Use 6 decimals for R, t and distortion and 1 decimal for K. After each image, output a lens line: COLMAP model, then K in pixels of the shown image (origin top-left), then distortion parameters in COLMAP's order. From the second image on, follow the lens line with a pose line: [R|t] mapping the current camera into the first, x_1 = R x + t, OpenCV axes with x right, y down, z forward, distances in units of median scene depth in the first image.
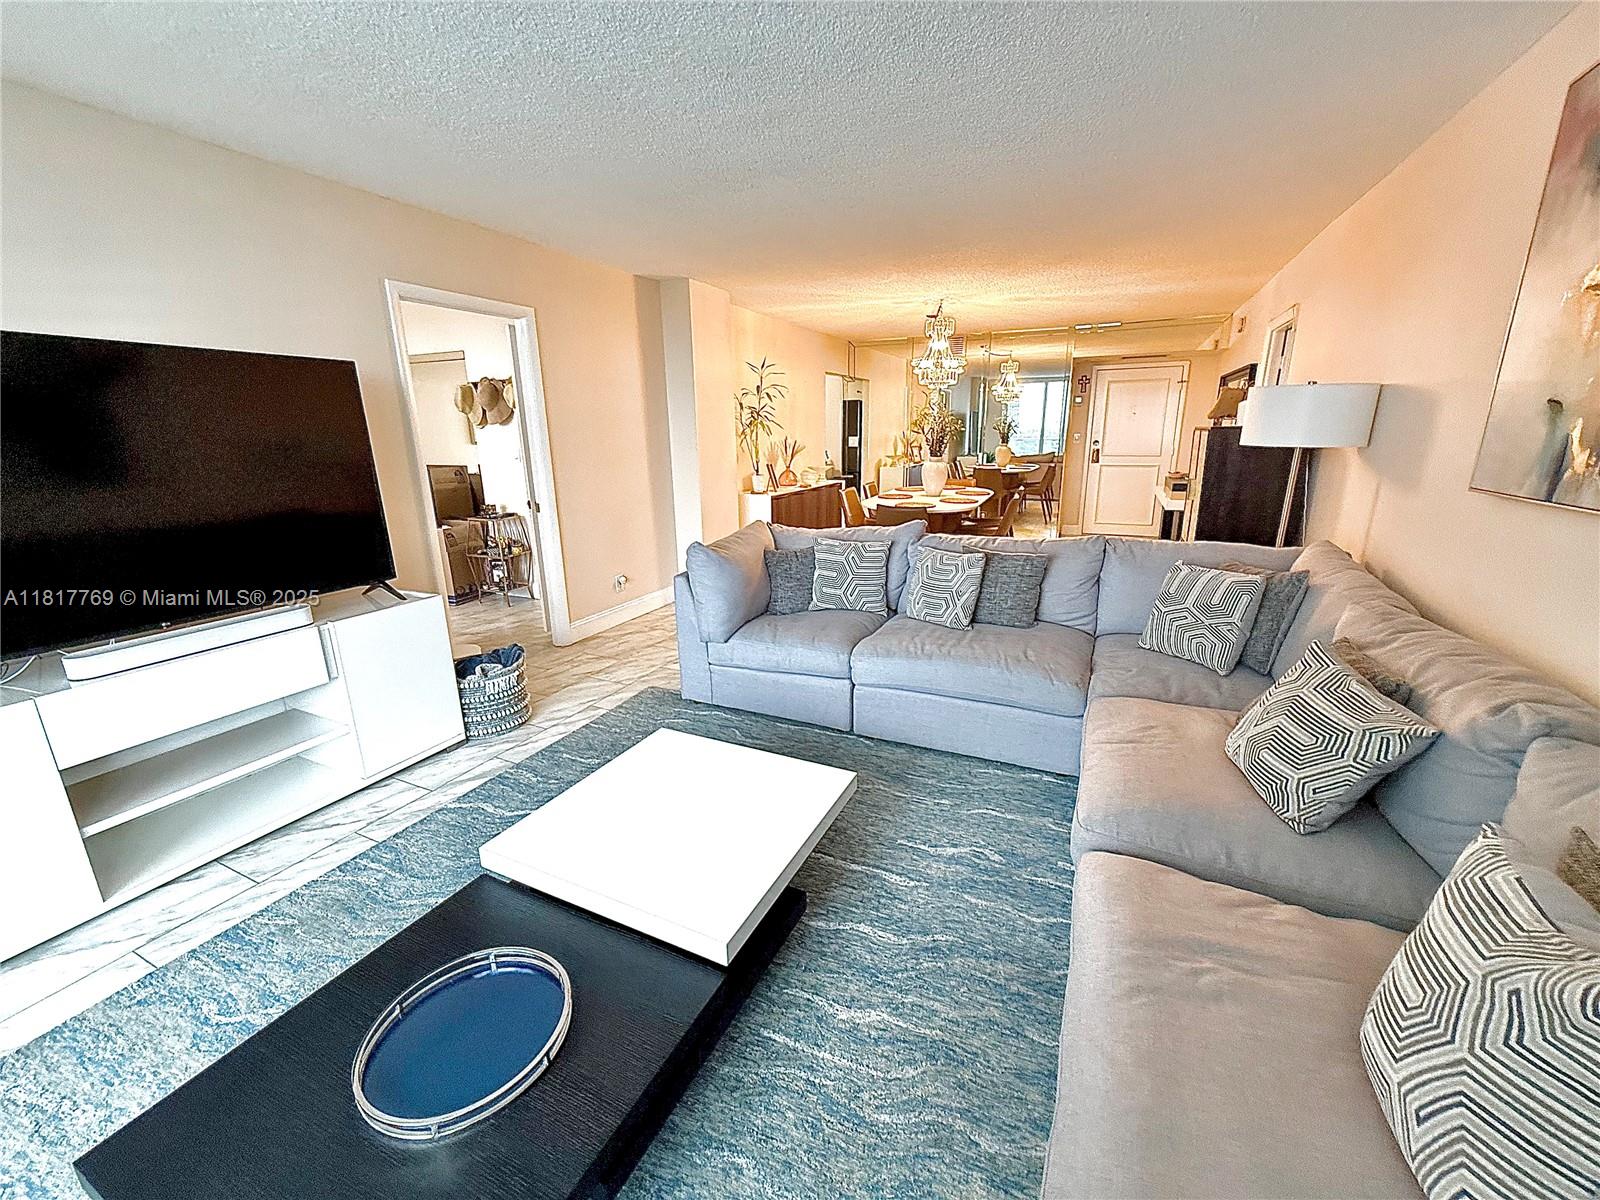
lens RADIAL K [[640.5, 0, 808.8], [0, 640.5, 596.8], [0, 0, 1]] dist [-0.000992, 0.001428]
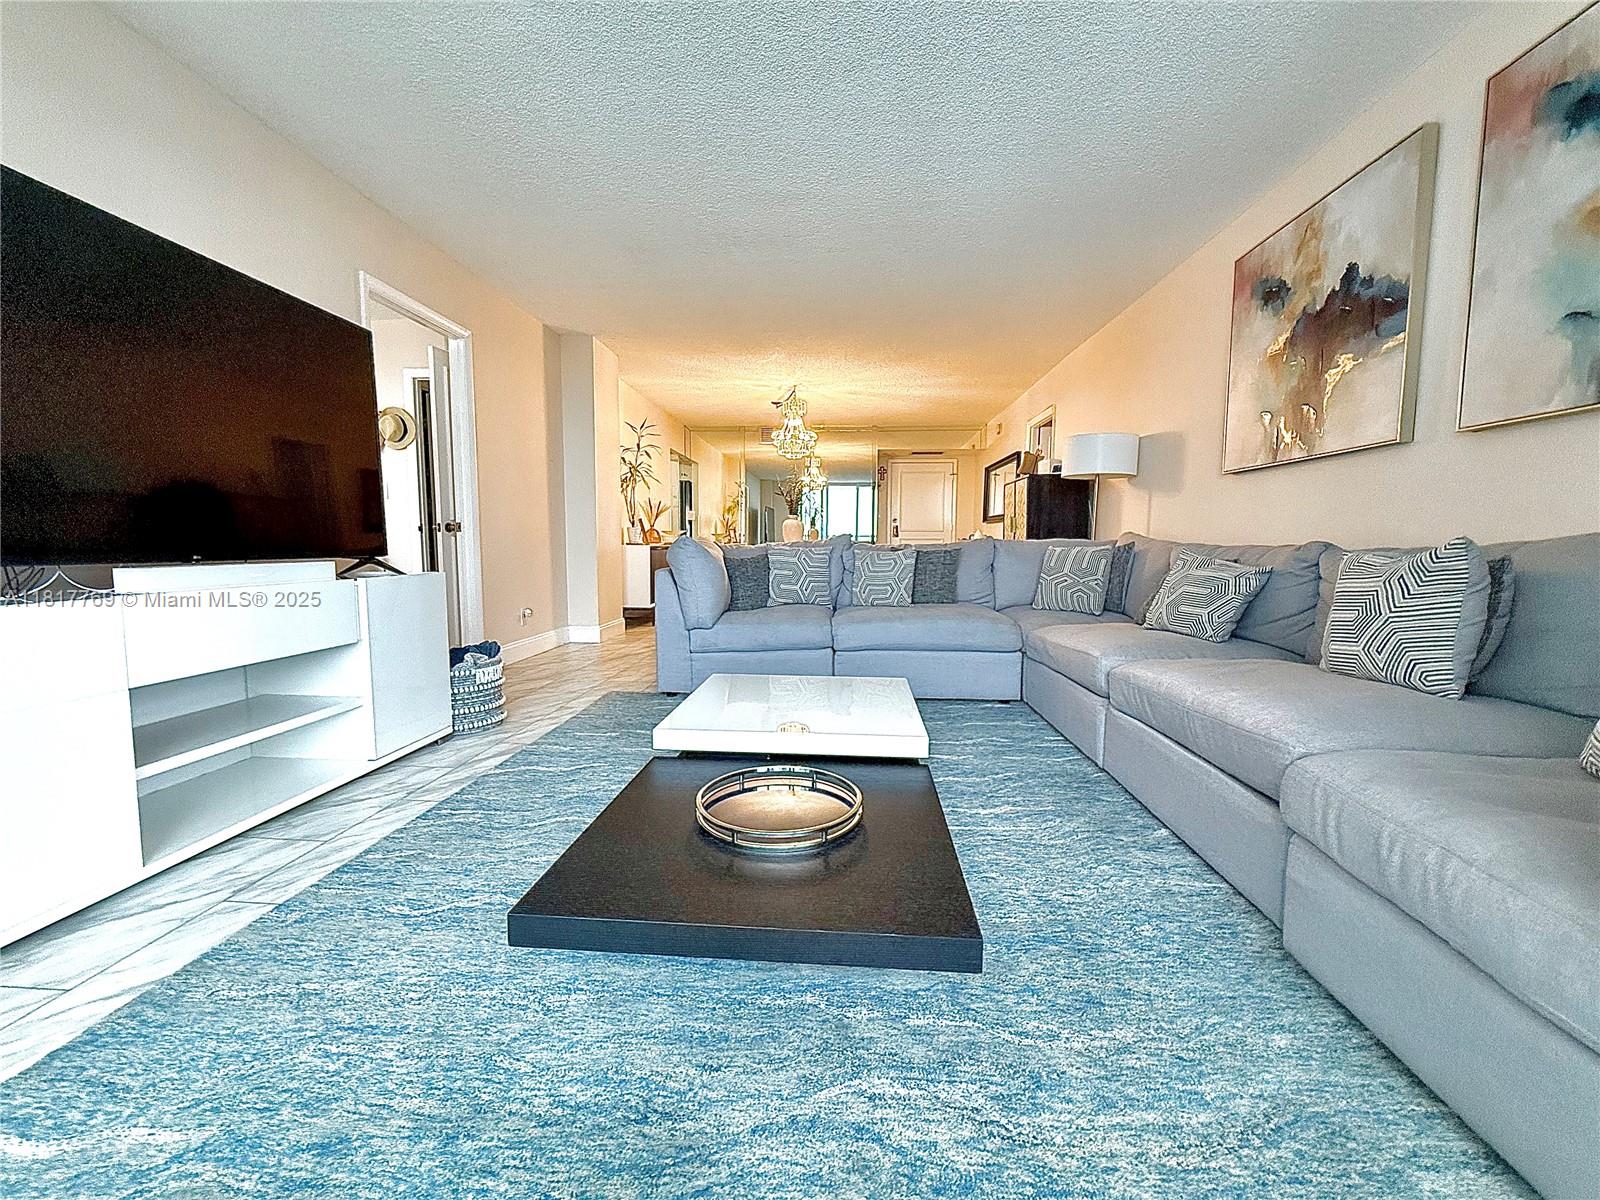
lens RADIAL K [[640.5, 0, 807.6], [0, 640.5, 596.9], [0, 0, 1]] dist [-0.000992, 0.001428]
pose [[0.931890, -0.015065, 0.362429, -0.393603], [0.077658, 0.984257, -0.158766, 0.217360], [-0.354332, 0.176098, 0.918389, -0.069802]]
